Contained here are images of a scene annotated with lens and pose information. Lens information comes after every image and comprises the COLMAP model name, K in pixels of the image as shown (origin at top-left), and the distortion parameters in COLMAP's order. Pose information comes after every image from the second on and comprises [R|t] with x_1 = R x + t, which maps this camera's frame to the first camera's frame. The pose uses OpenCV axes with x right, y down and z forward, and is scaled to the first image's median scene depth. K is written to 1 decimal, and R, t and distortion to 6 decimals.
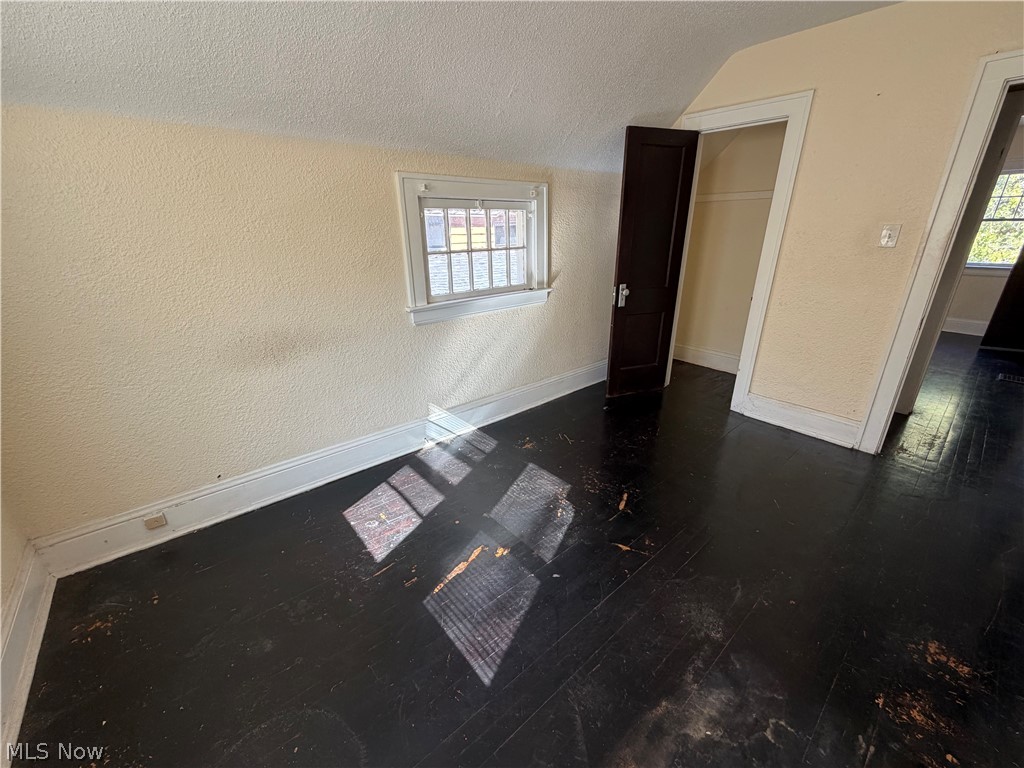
lens RADIAL K [[408.9, 0, 509.4], [0, 408.9, 383.0], [0, 0, 1]] dist [0.000479, 0.000623]
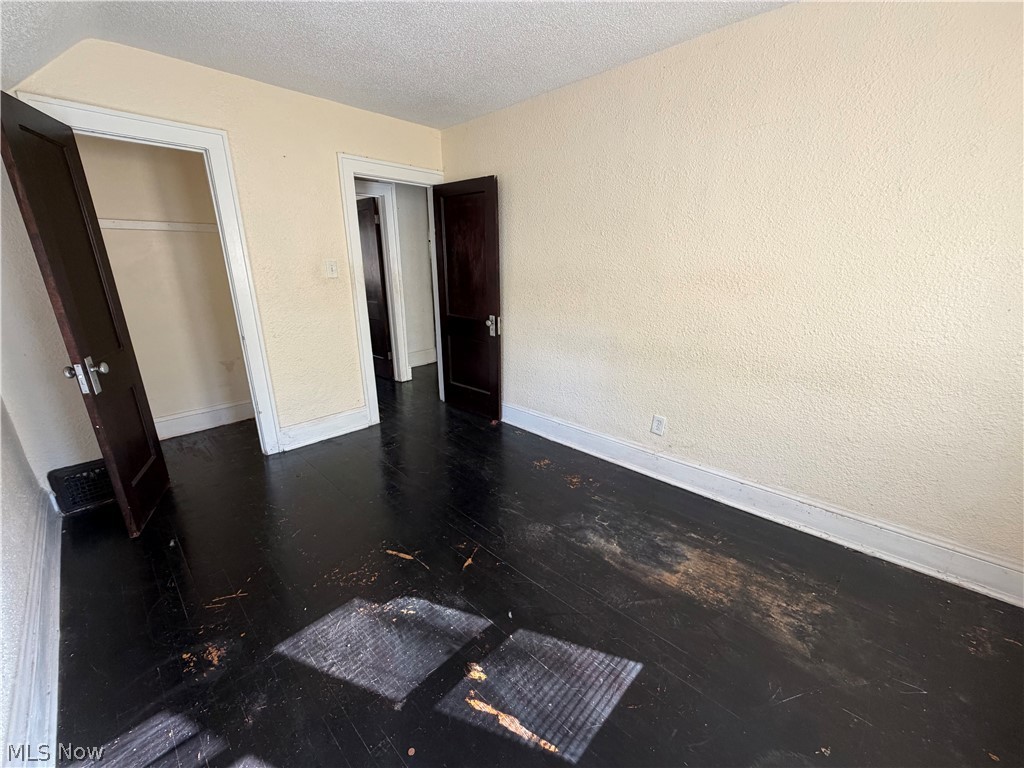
lens RADIAL K [[408.9, 0, 509.4], [0, 408.9, 383.0], [0, 0, 1]] dist [0.000479, 0.000623]
pose [[-0.094098, -0.283270, 0.954413, -0.709514], [0.351778, 0.887365, 0.298053, -0.332746], [-0.931342, 0.363787, 0.016149, 0.848713]]
